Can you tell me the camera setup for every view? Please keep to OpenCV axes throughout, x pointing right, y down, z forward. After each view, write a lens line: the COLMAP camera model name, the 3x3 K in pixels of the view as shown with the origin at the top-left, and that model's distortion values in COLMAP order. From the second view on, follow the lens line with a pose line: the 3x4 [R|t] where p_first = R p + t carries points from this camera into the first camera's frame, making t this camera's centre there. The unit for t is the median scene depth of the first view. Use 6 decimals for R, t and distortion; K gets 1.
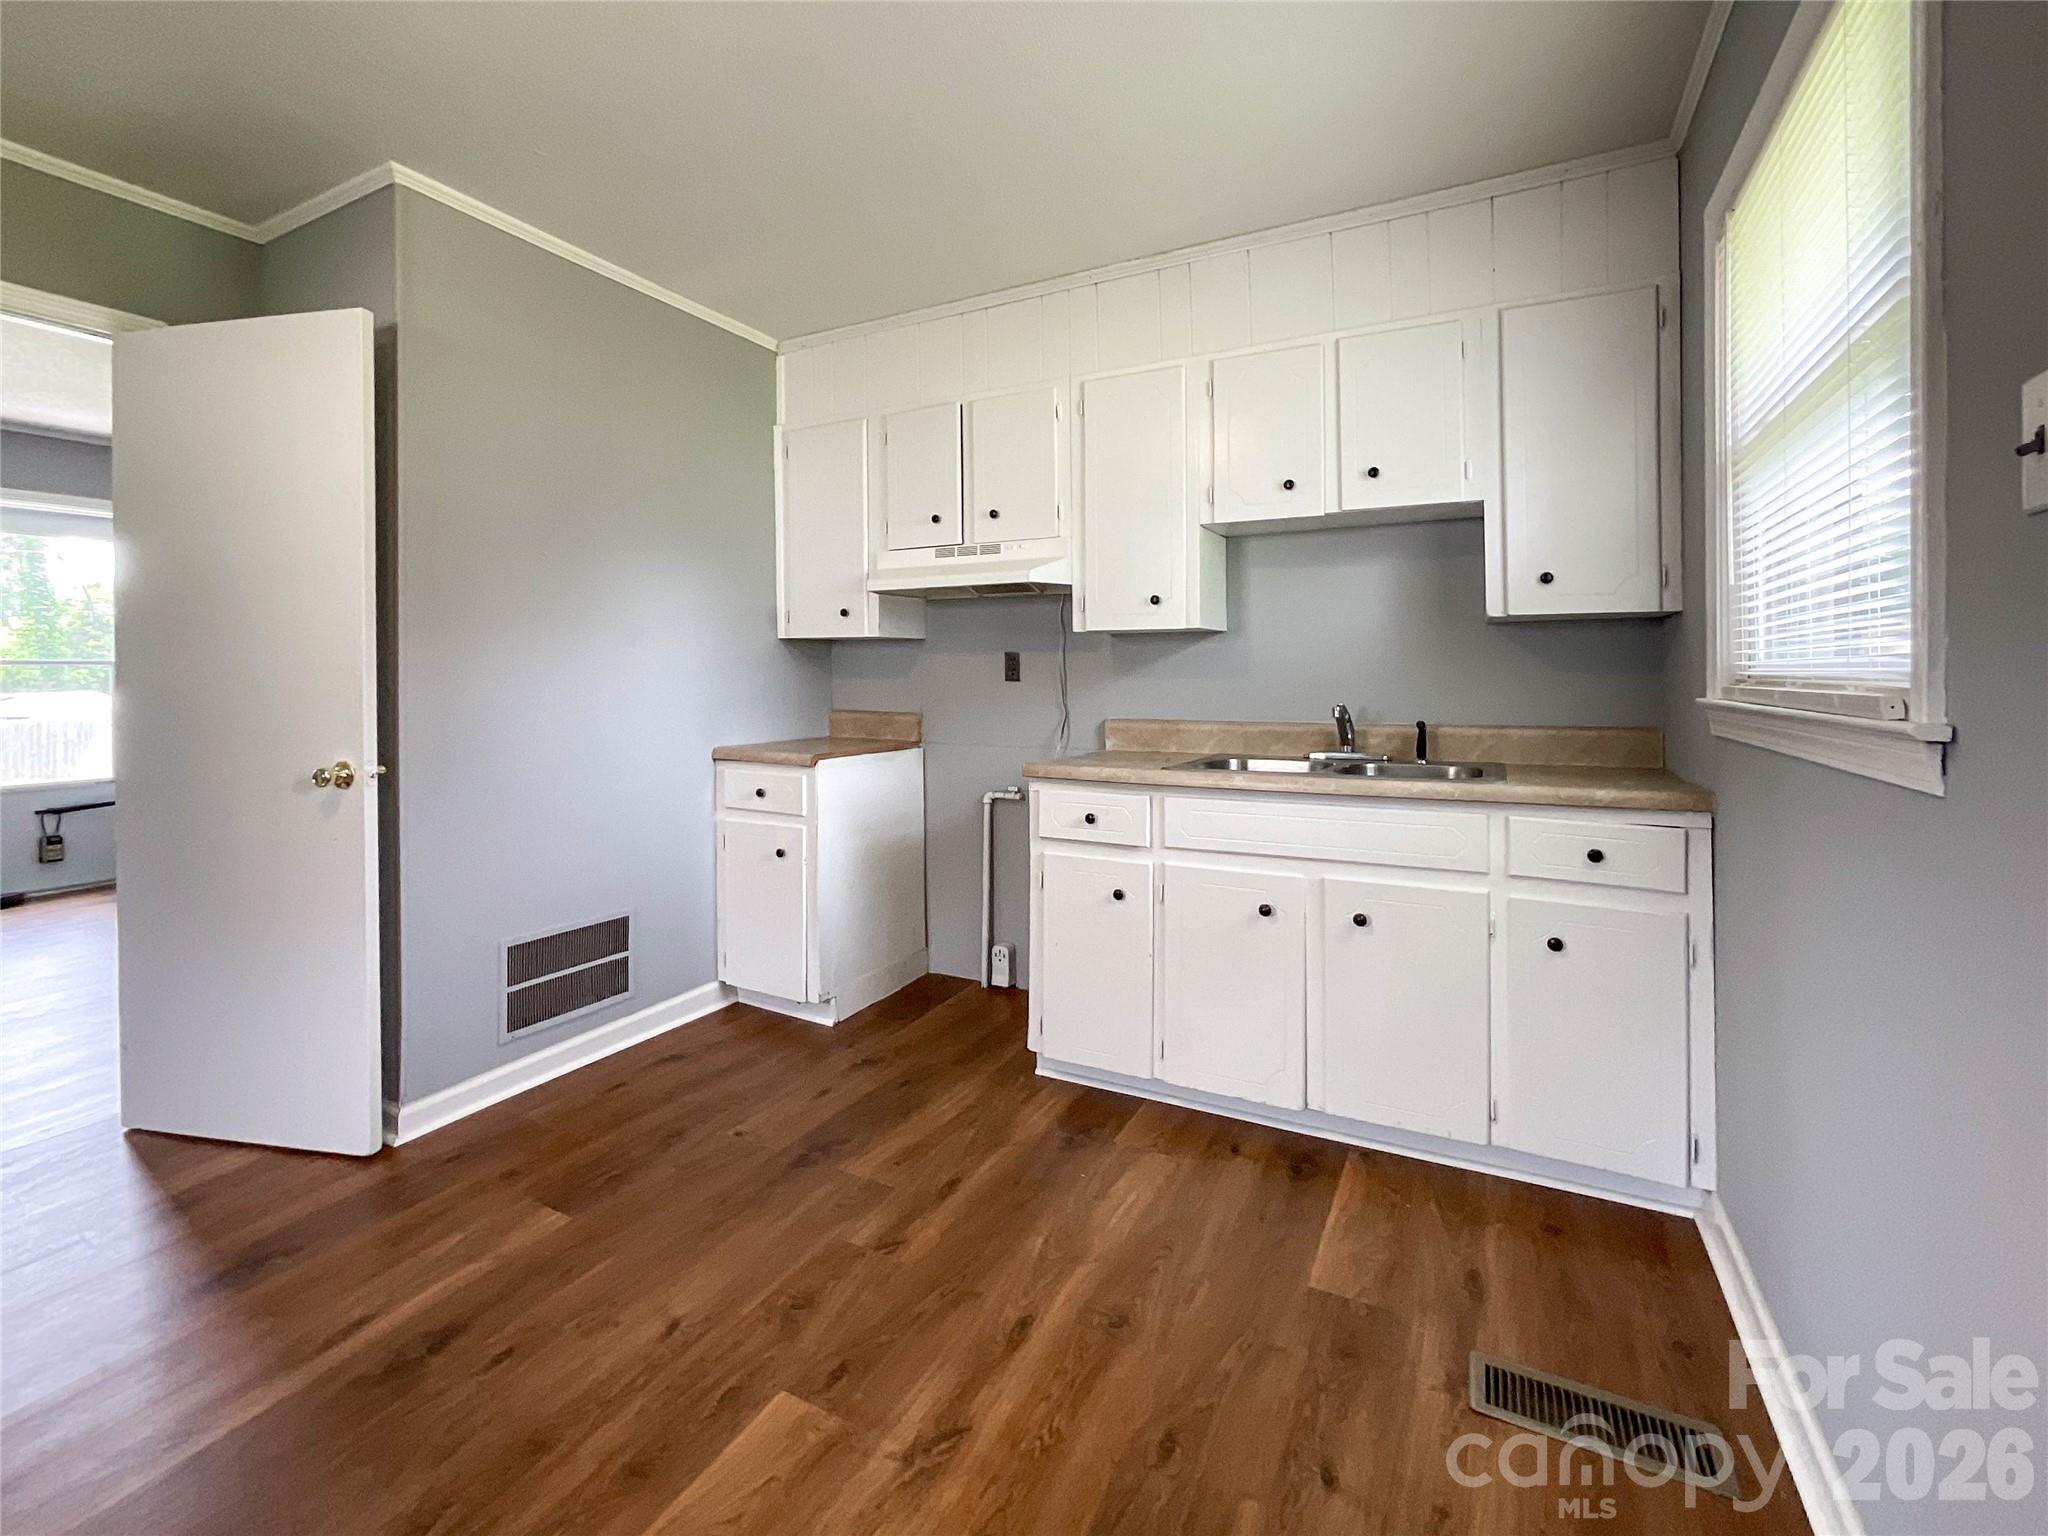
lens RADIAL K [[881.4, 0, 1038.1], [0, 881.4, 672.1], [0, 0, 1]] dist [-0.025202, 0.010490]
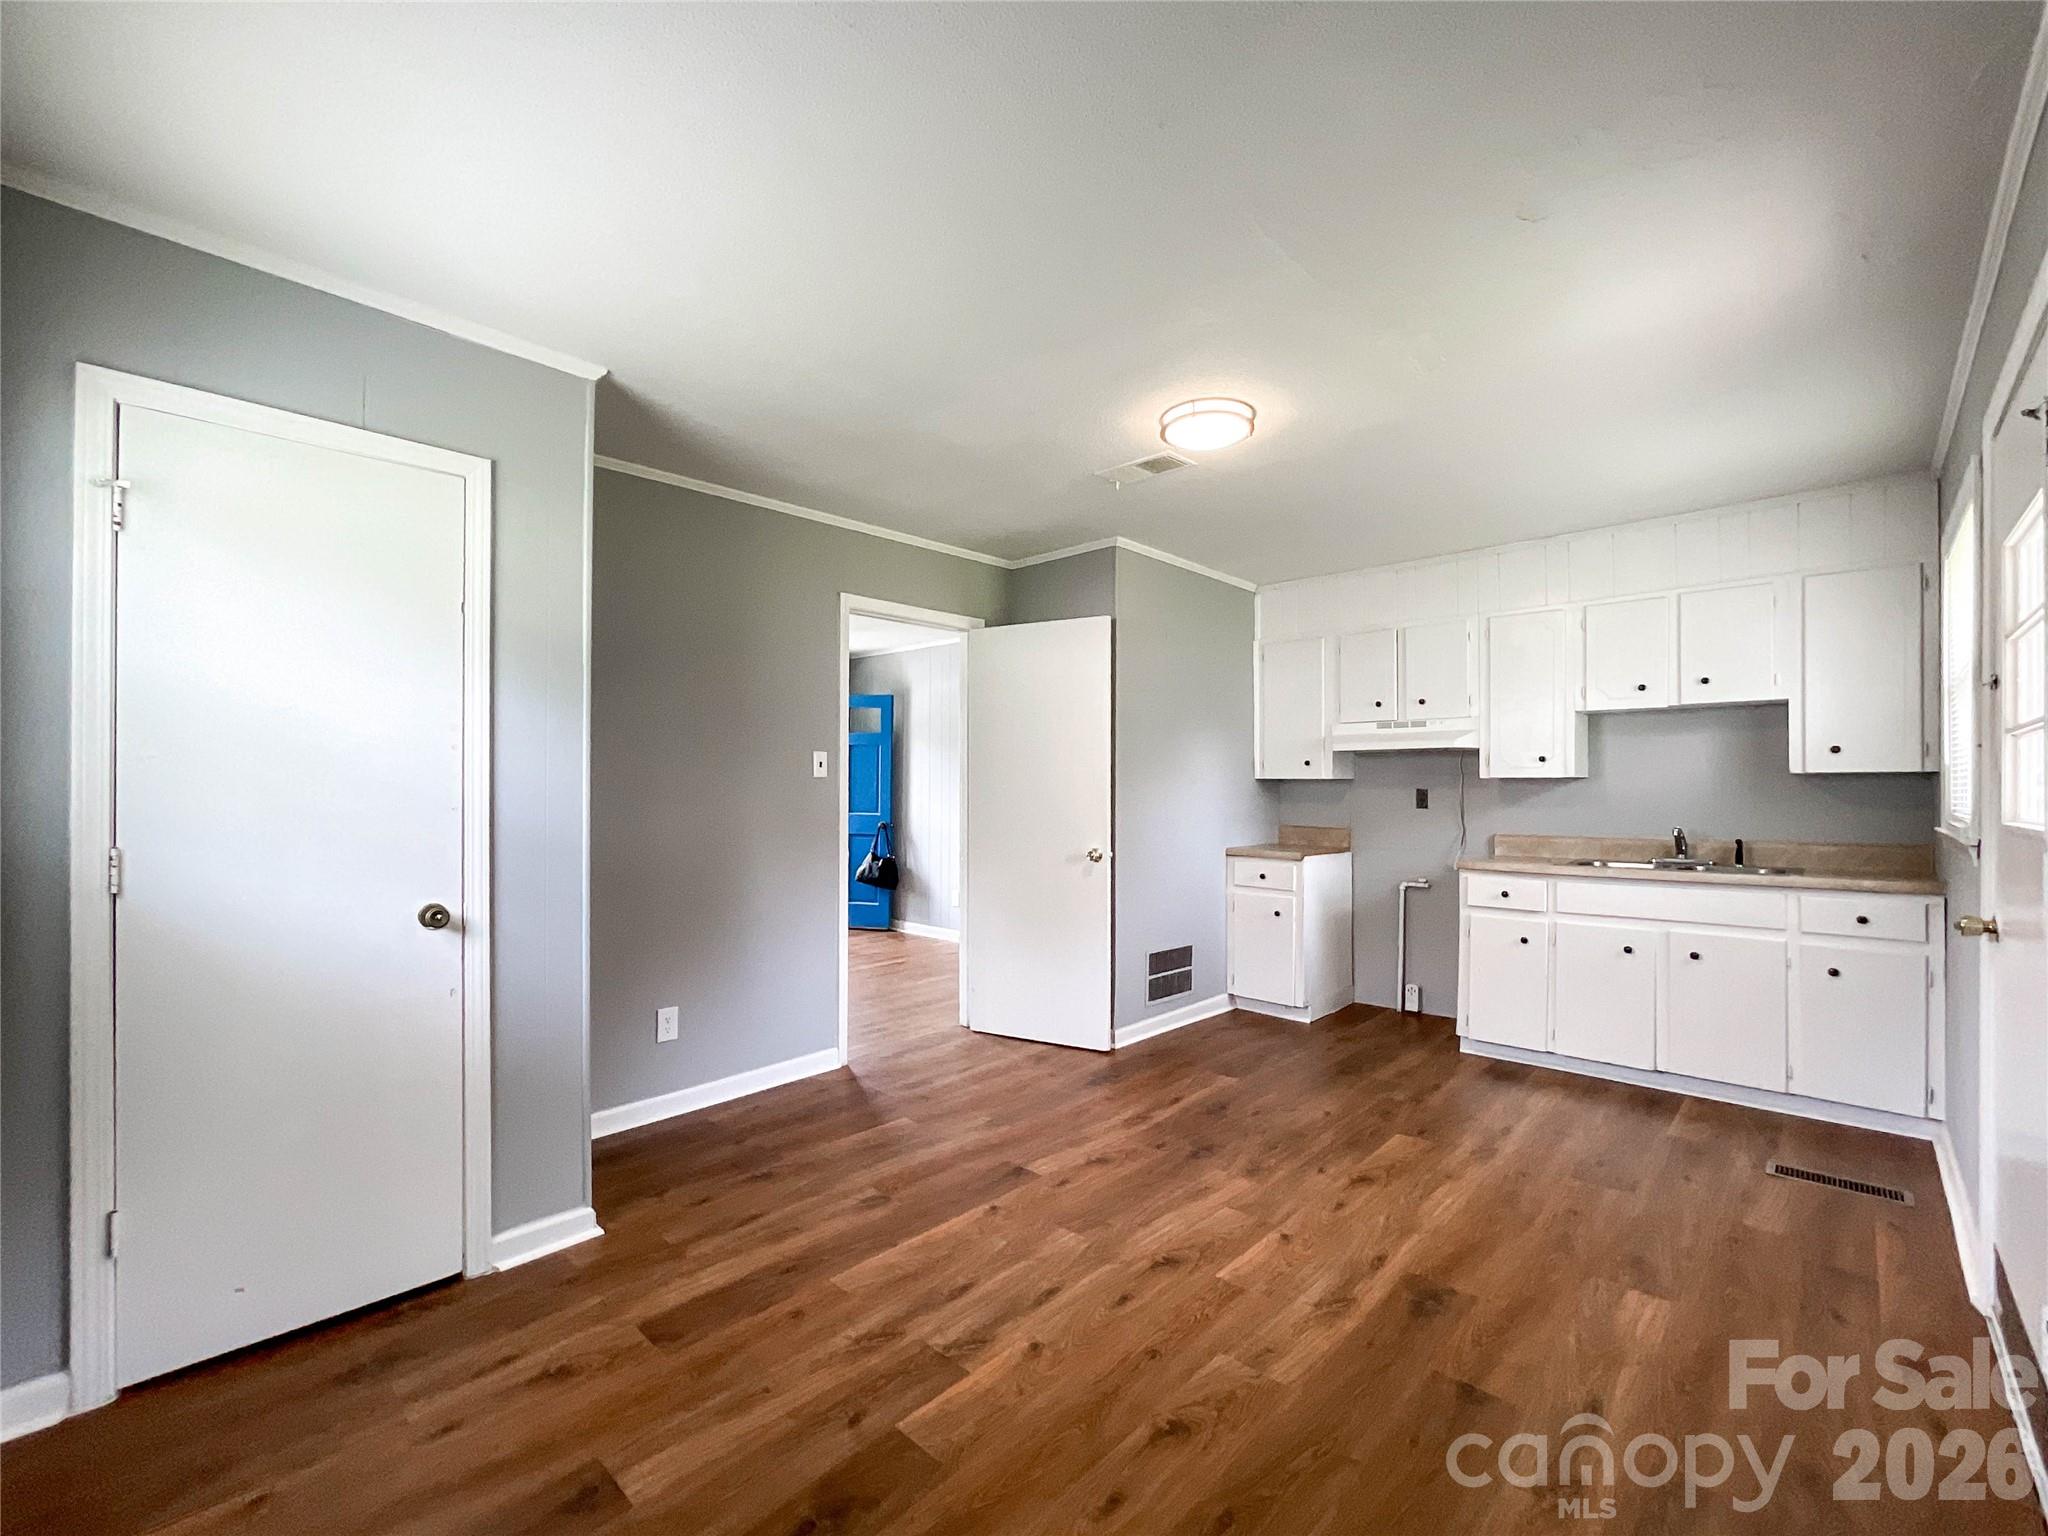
lens RADIAL K [[881.4, 0, 1029.6], [0, 881.4, 795.3], [0, 0, 1]] dist [-0.025202, 0.010490]
pose [[0.961064, 0.005875, -0.276263, -0.348020], [-0.003669, 0.999957, 0.008501, -0.029250], [0.276301, -0.007156, 0.961044, -0.828438]]
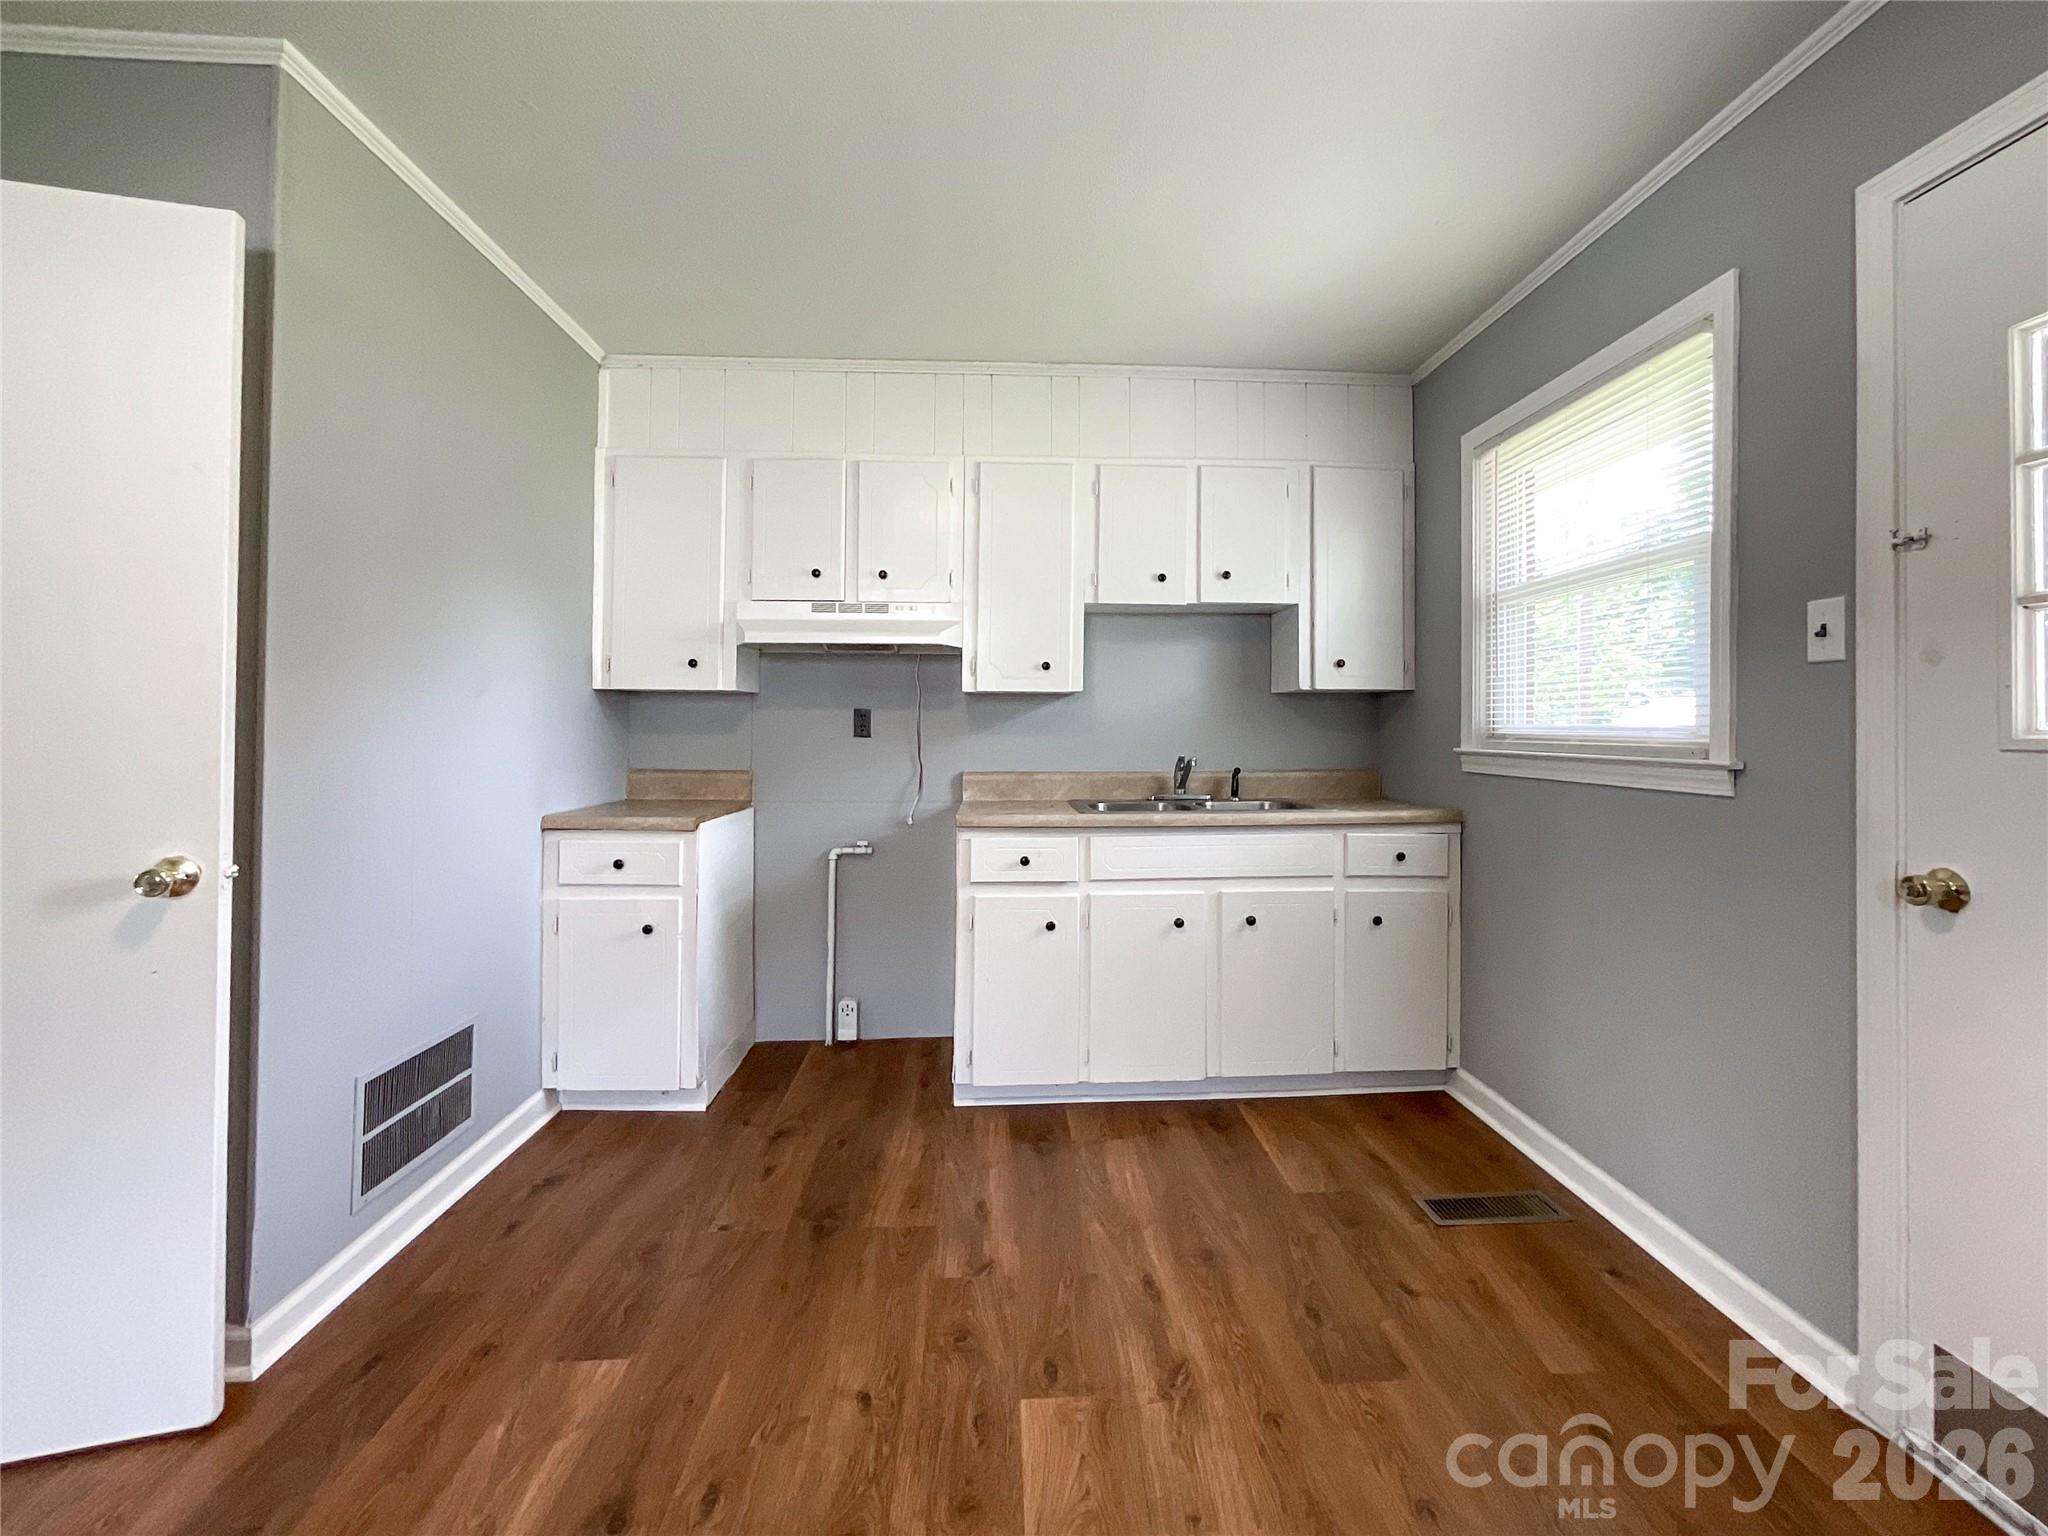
lens RADIAL K [[881.4, 0, 1046.9], [0, 881.4, 707.0], [0, 0, 1]] dist [-0.025202, 0.010490]
pose [[0.859332, 0.015751, 0.511176, -0.493431], [-0.005370, 0.999748, -0.021778, -0.003935], [-0.511390, 0.015969, 0.859200, 0.026114]]
